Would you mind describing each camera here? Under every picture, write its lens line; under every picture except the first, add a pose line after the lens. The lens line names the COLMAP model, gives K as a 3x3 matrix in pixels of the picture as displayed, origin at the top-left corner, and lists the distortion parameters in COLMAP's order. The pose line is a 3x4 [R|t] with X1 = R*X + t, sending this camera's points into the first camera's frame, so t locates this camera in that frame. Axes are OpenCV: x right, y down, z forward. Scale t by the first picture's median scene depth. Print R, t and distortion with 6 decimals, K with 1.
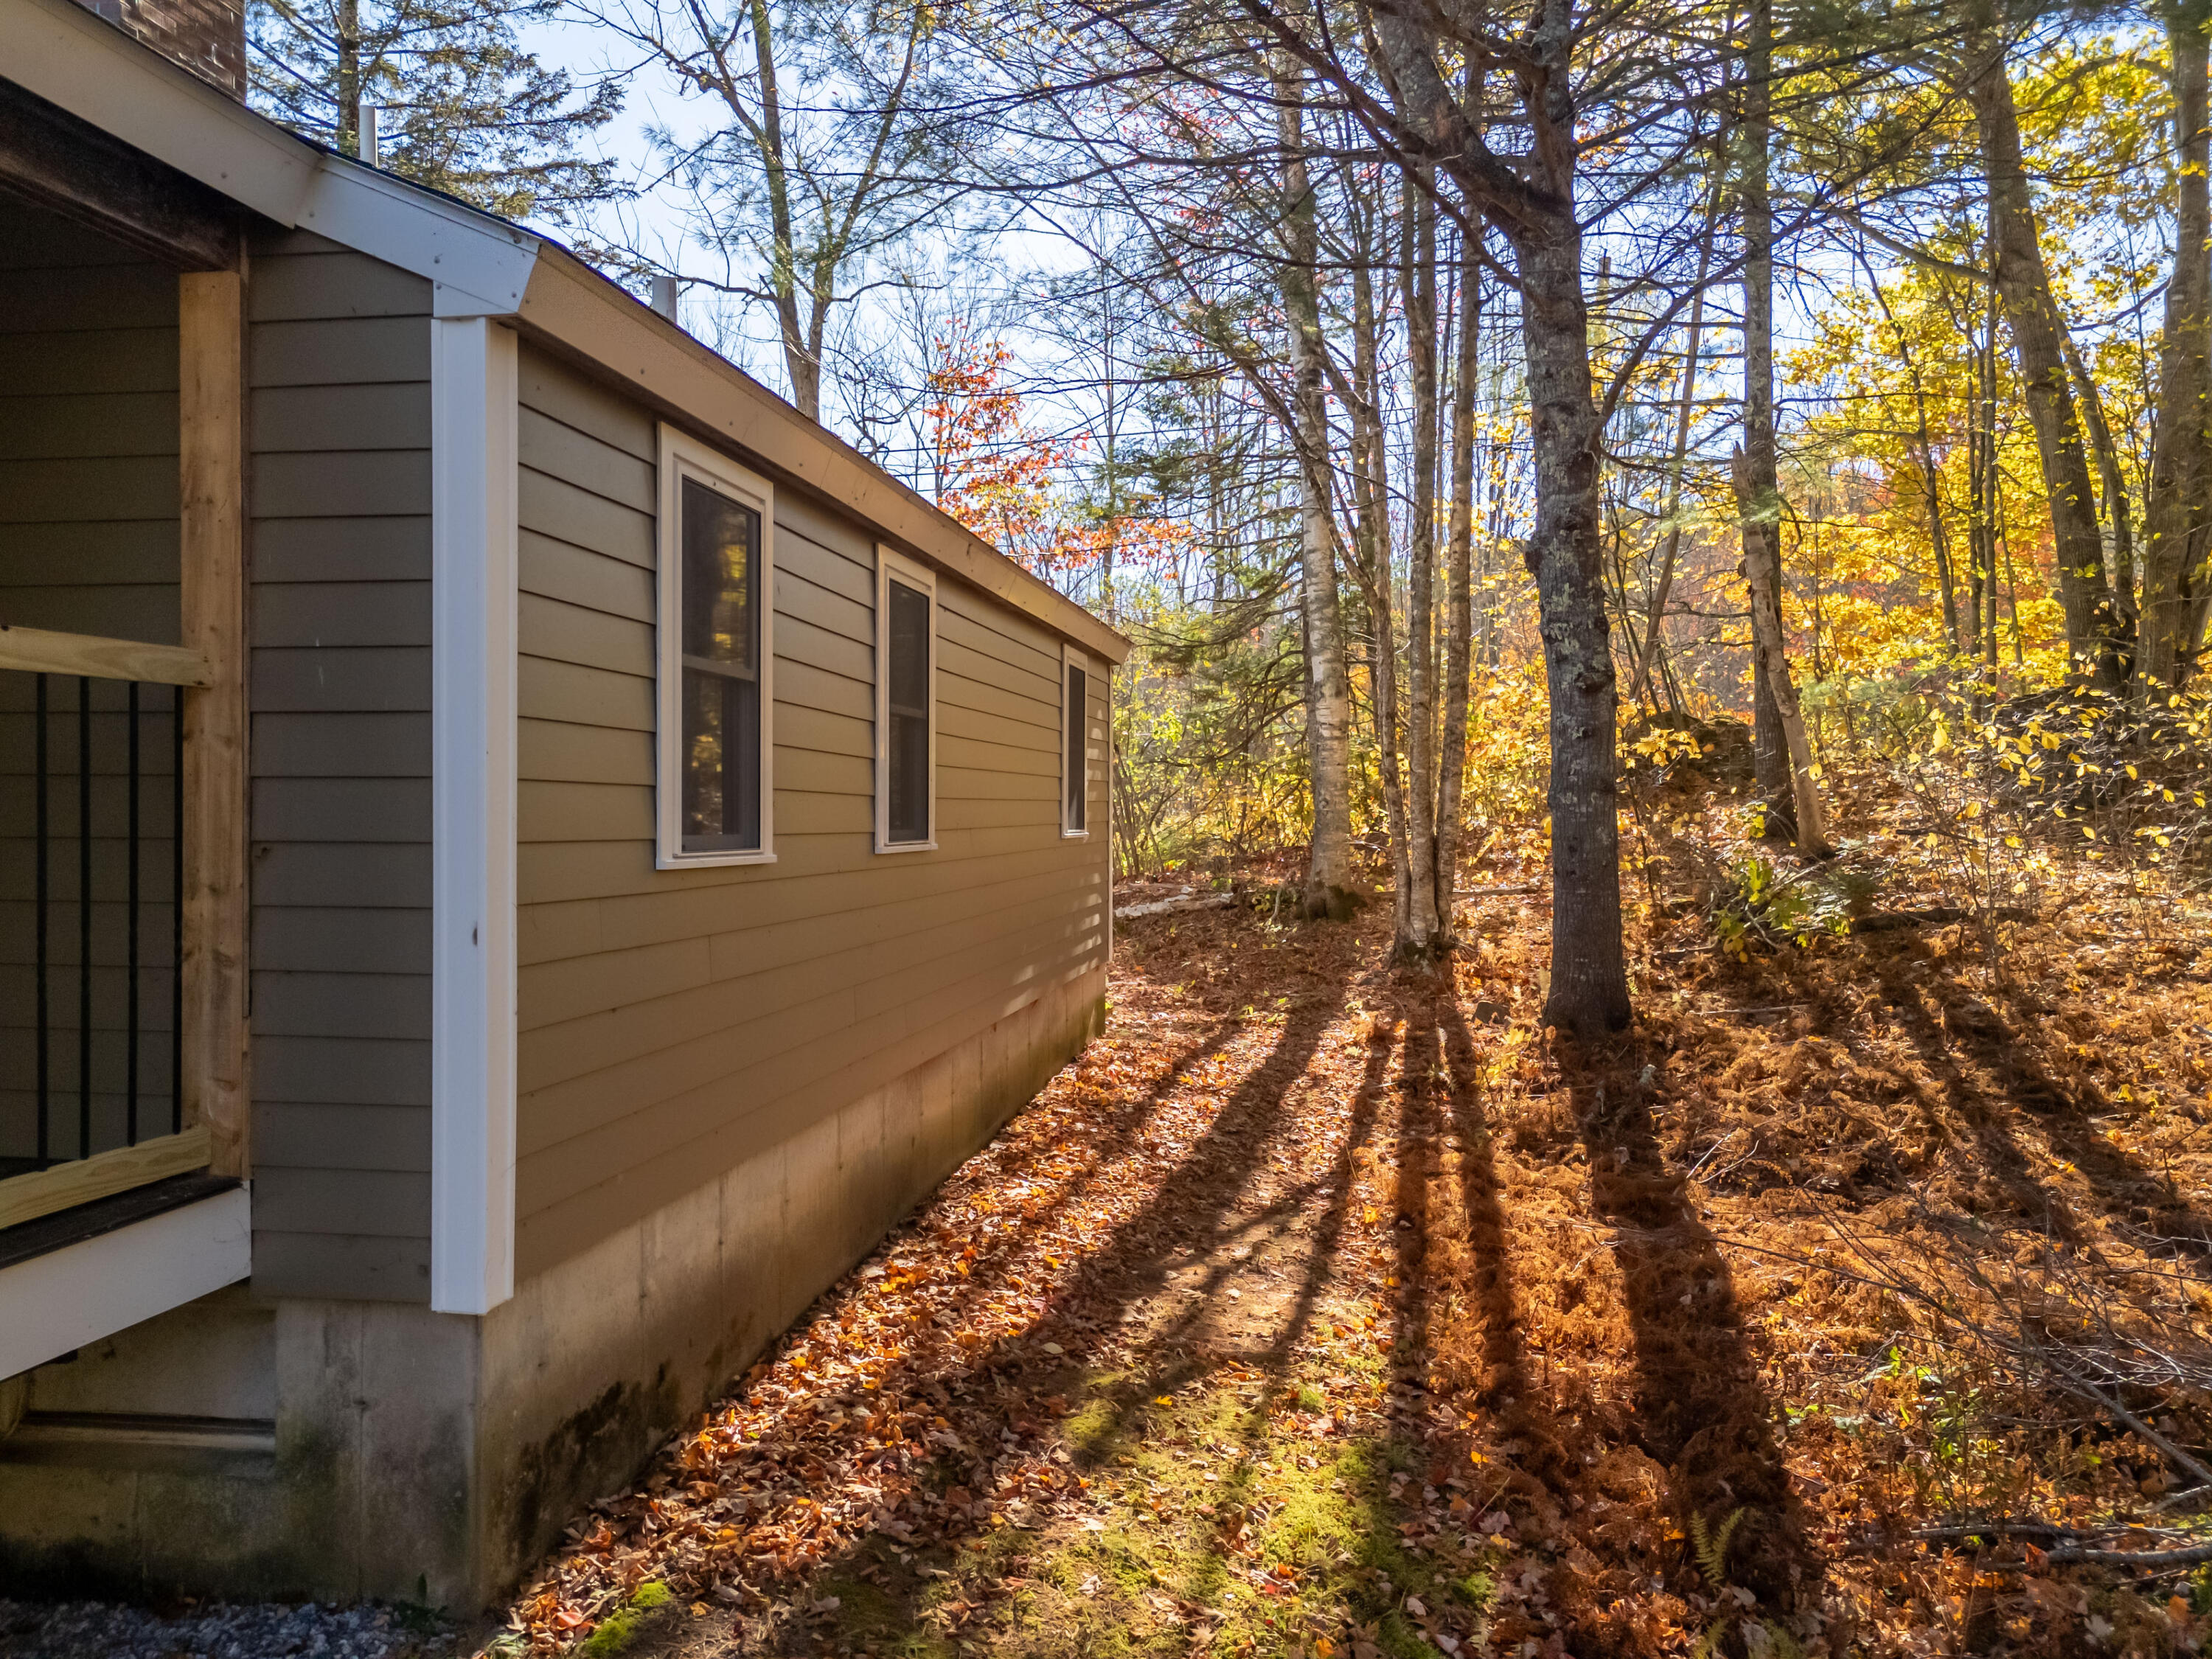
lens RADIAL K [[1741.4, 0, 1095.2], [0, 1741.4, 823.2], [0, 0, 1]] dist [0.033508, 0.001220]
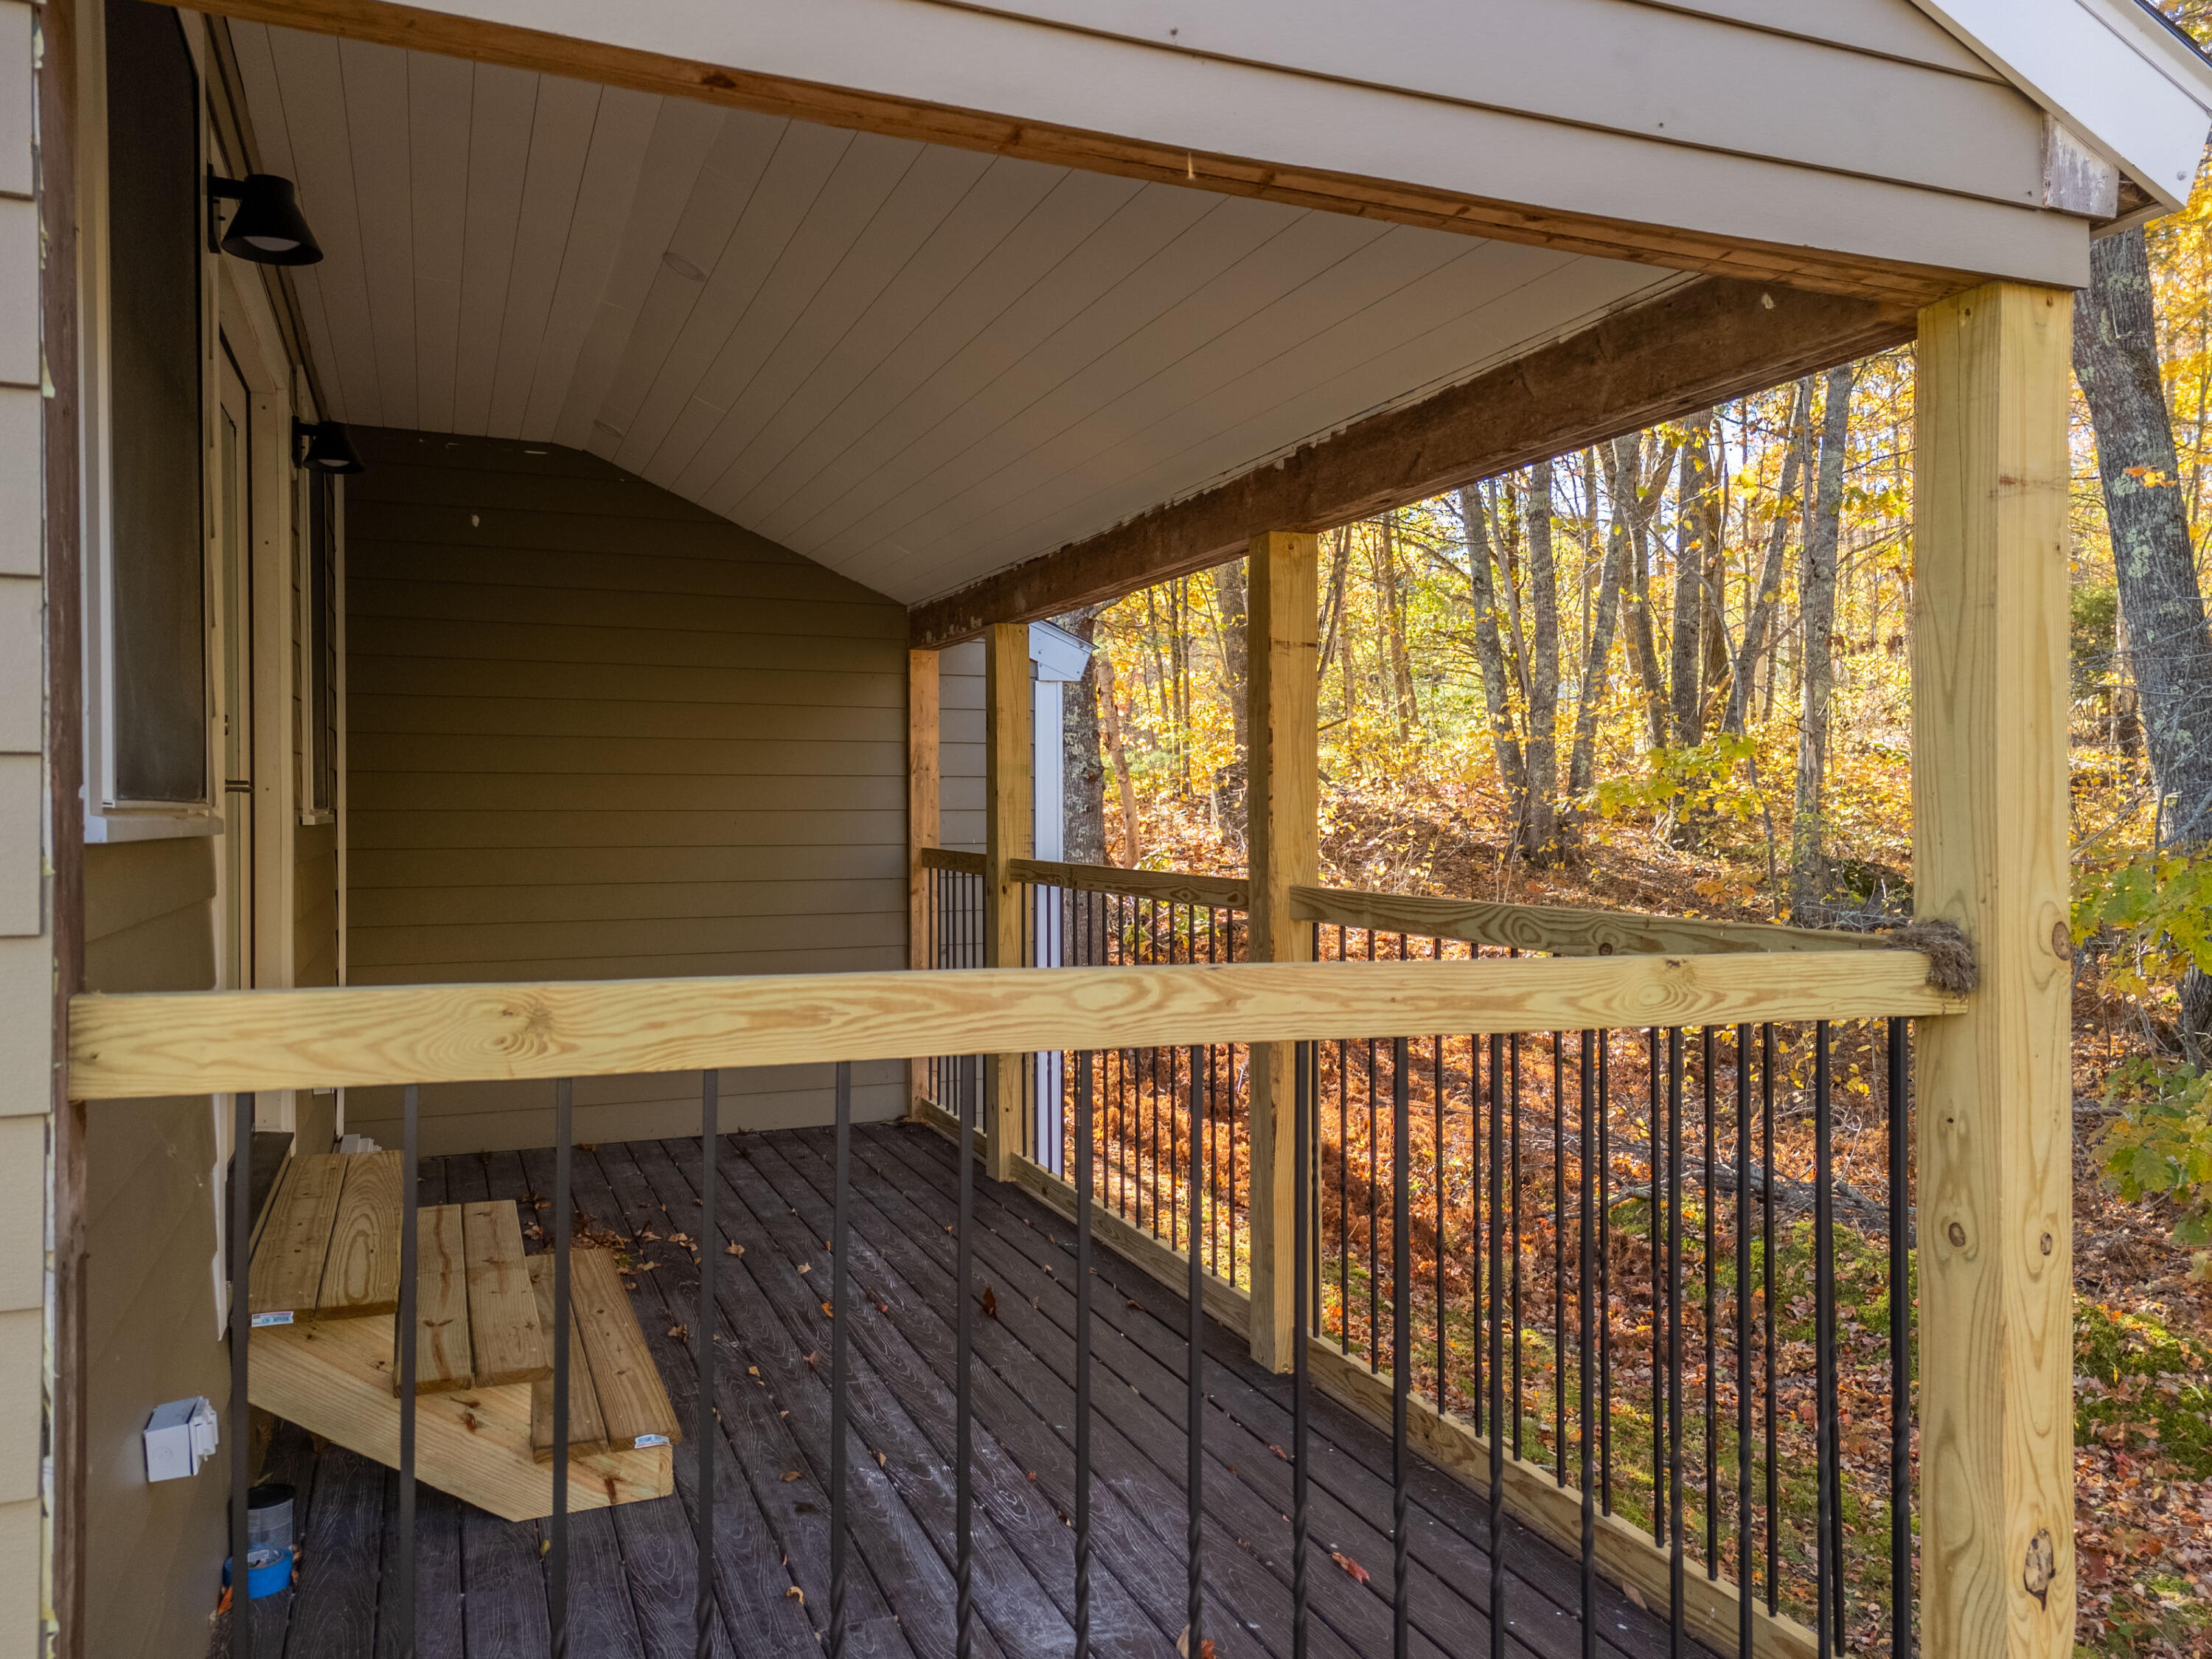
lens RADIAL K [[1741.4, 0, 1095.2], [0, 1741.4, 823.2], [0, 0, 1]] dist [0.033508, 0.001220]
pose [[0.861138, -0.007590, 0.508314, -1.092636], [0.007222, 0.999970, 0.002696, -0.106210], [-0.508320, 0.001349, 0.861167, -0.610848]]
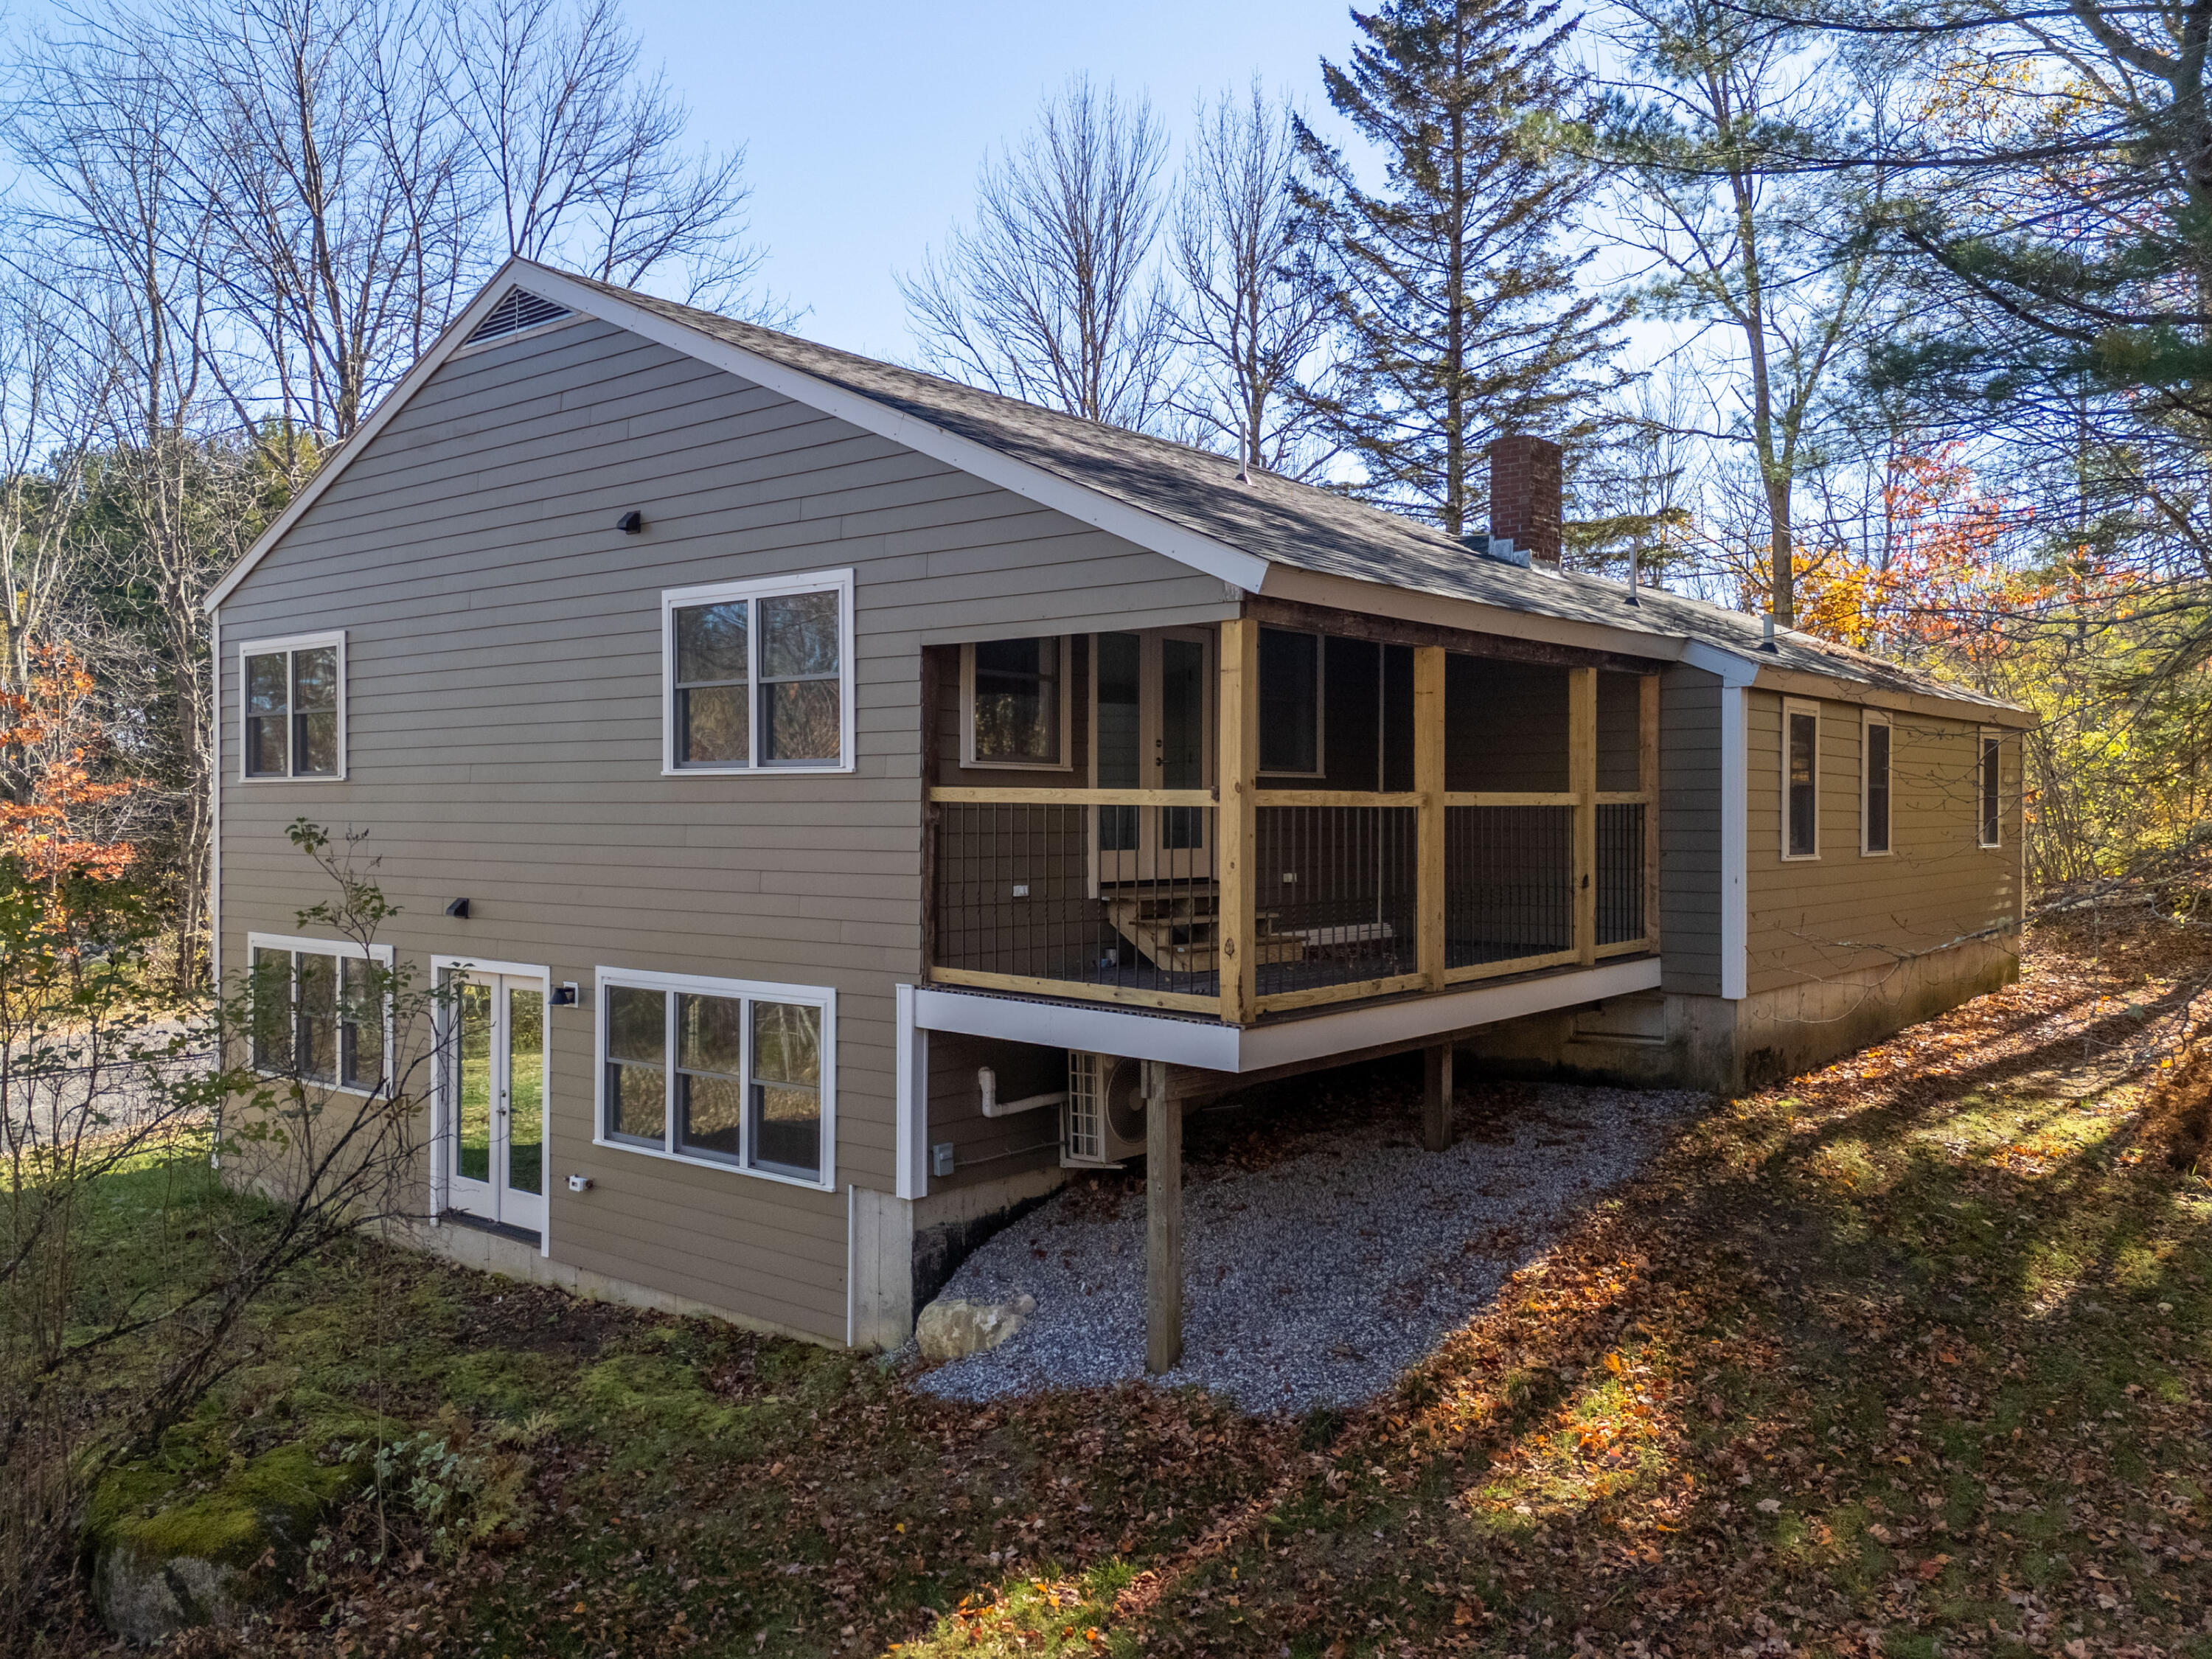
lens RADIAL K [[1741.4, 0, 1095.2], [0, 1741.4, 823.2], [0, 0, 1]] dist [0.033508, 0.001220]
pose [[0.870699, -0.000245, -0.491816, 0.161698], [-0.000721, 0.999998, -0.001776, -0.027691], [0.491816, 0.001901, 0.870697, -1.929496]]
